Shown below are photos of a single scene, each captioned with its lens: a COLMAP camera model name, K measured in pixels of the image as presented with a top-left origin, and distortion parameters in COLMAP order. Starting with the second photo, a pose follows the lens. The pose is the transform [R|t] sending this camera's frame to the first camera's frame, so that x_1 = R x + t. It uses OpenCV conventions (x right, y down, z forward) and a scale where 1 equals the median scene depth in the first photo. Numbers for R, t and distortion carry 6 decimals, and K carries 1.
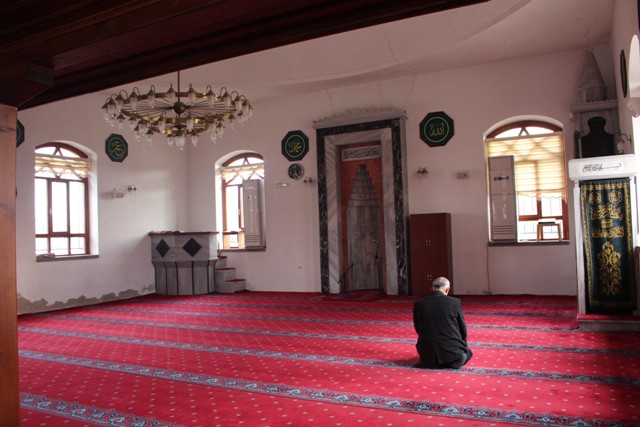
lens RADIAL K [[525.2, 0, 318.6], [0, 525.2, 212.8], [0, 0, 1]] dist [-0.152001, 0.091932]
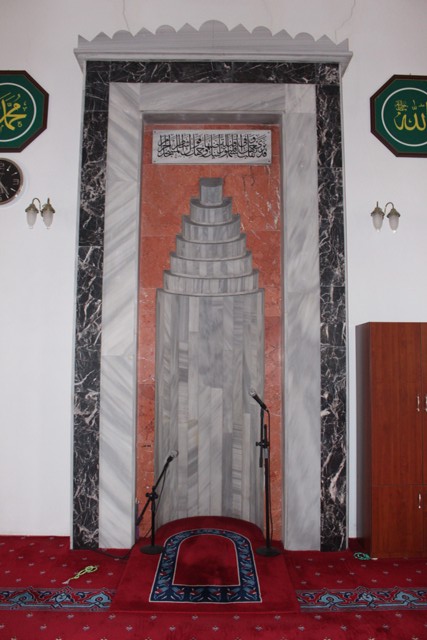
lens RADIAL K [[525.2, 0, 212.9], [0, 525.2, 320.8], [0, 0, 1]] dist [-0.152001, 0.091932]
pose [[0.880127, 0.071527, 0.469319, -0.076093], [-0.054931, 0.997288, -0.048980, 0.023093], [-0.471550, 0.017329, 0.881669, 0.682053]]
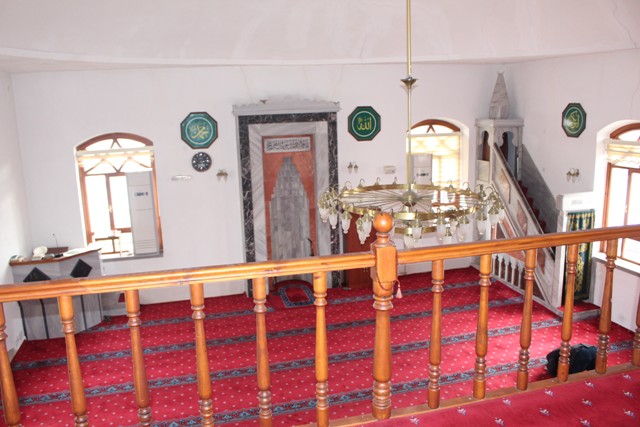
lens RADIAL K [[525.2, 0, 314.1], [0, 525.2, 226.6], [0, 0, 1]] dist [-0.152001, 0.091932]
pose [[0.744259, -0.141590, 0.652710, -0.498642], [-0.020940, 0.971843, 0.234696, -0.189175], [-0.667562, -0.188342, 0.720339, 0.278865]]
